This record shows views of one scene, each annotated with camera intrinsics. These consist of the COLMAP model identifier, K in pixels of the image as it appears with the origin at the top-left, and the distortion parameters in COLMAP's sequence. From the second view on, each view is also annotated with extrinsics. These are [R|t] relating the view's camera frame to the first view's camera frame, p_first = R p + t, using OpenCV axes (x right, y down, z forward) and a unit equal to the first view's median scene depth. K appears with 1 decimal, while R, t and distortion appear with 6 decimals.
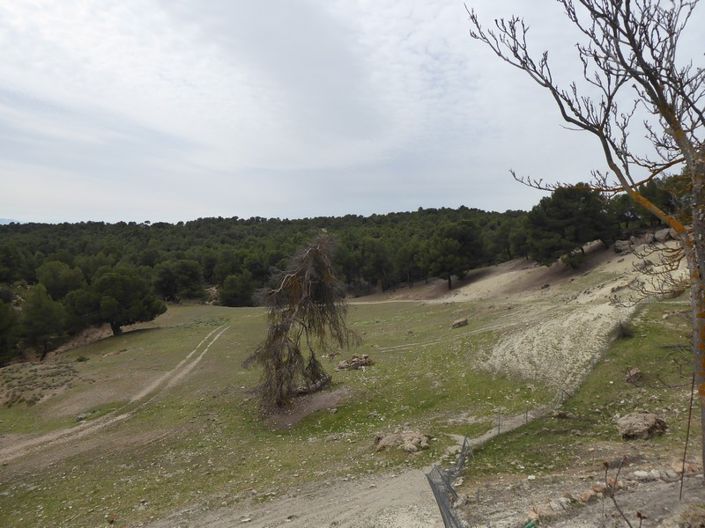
lens RADIAL K [[493.7, 0, 355.1], [0, 493.7, 263.3], [0, 0, 1]] dist [-0.030065, 0.006282]
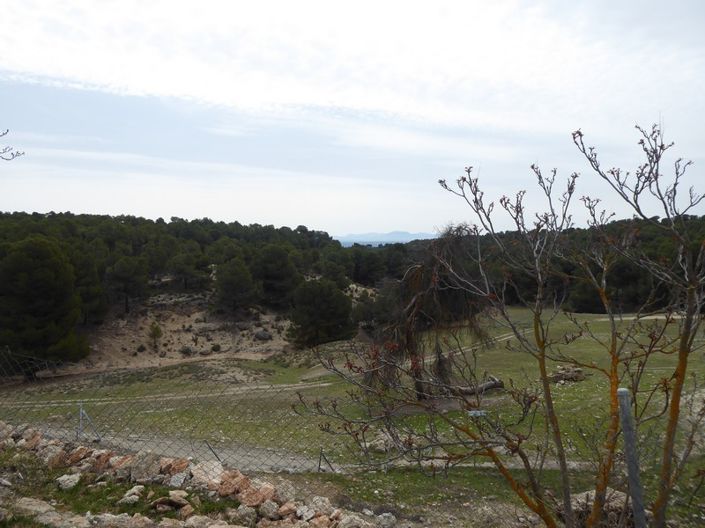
lens RADIAL K [[493.7, 0, 358.6], [0, 493.7, 261.6], [0, 0, 1]] dist [-0.030065, 0.006282]
pose [[0.672076, -0.010142, -0.740413, 0.198648], [-0.003436, 0.999853, -0.016815, 0.011176], [0.740474, 0.013845, 0.671942, 0.092857]]
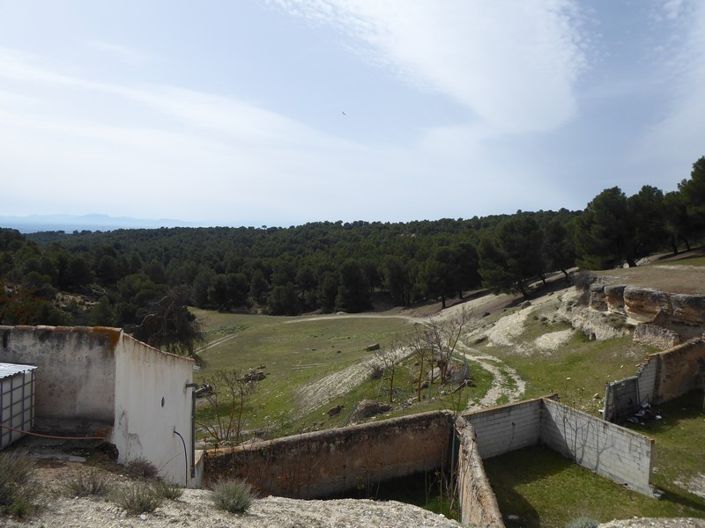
lens RADIAL K [[493.7, 0, 354.9], [0, 493.7, 264.8], [0, 0, 1]] dist [-0.030065, 0.006282]
pose [[0.964383, 0.010644, -0.264297, 0.302954], [-0.007939, 0.999905, 0.011298, -0.053732], [0.264392, -0.008798, 0.964375, -0.076028]]
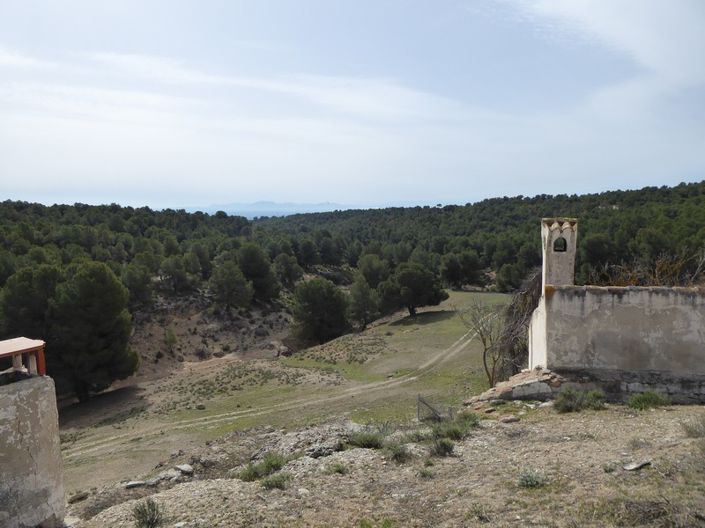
lens RADIAL K [[493.7, 0, 358.9], [0, 493.7, 261.9], [0, 0, 1]] dist [-0.030065, 0.006282]
pose [[0.843899, 0.008241, -0.536438, 0.087419], [0.019913, 0.998712, 0.046669, -0.053612], [0.536132, -0.050066, 0.842648, -0.159398]]
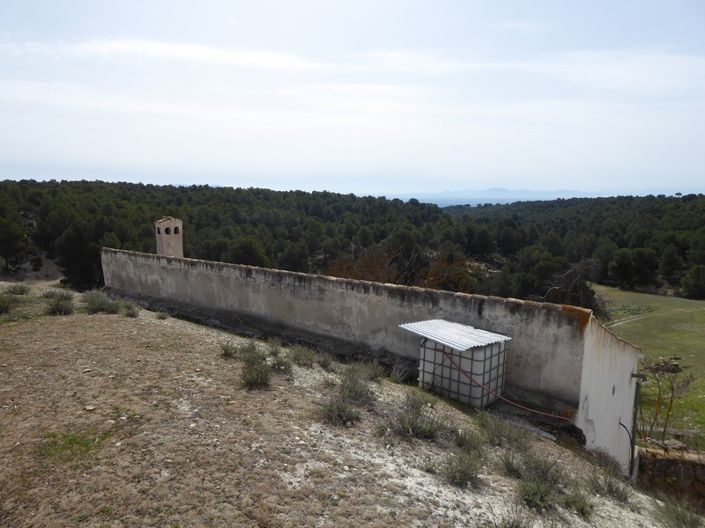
lens RADIAL K [[493.7, 0, 359.4], [0, 493.7, 265.0], [0, 0, 1]] dist [-0.030065, 0.006282]
pose [[0.521604, 0.075522, -0.849839, 0.289197], [-0.015939, 0.996763, 0.078796, -0.054499], [0.853039, -0.027555, 0.521119, -0.079044]]
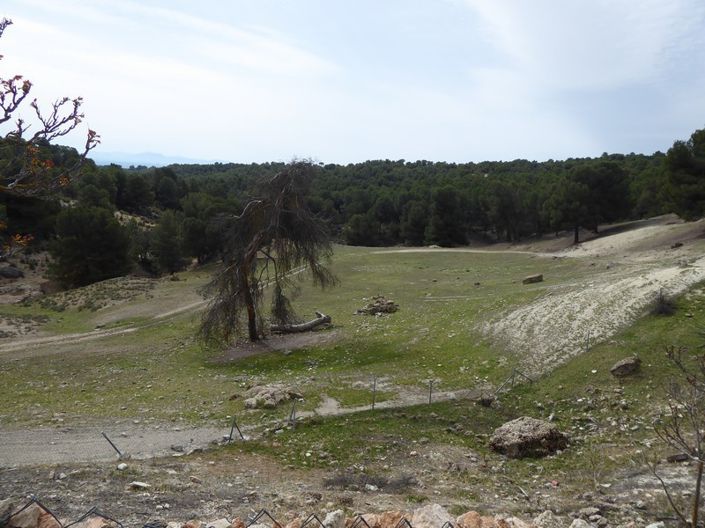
lens RADIAL K [[493.7, 0, 356.1], [0, 493.7, 260.0], [0, 0, 1]] dist [-0.030065, 0.006282]
pose [[0.934805, 0.085074, -0.344823, 0.138779], [-0.049677, 0.992663, 0.110234, 0.007500], [0.351671, -0.085917, 0.932172, 0.075382]]
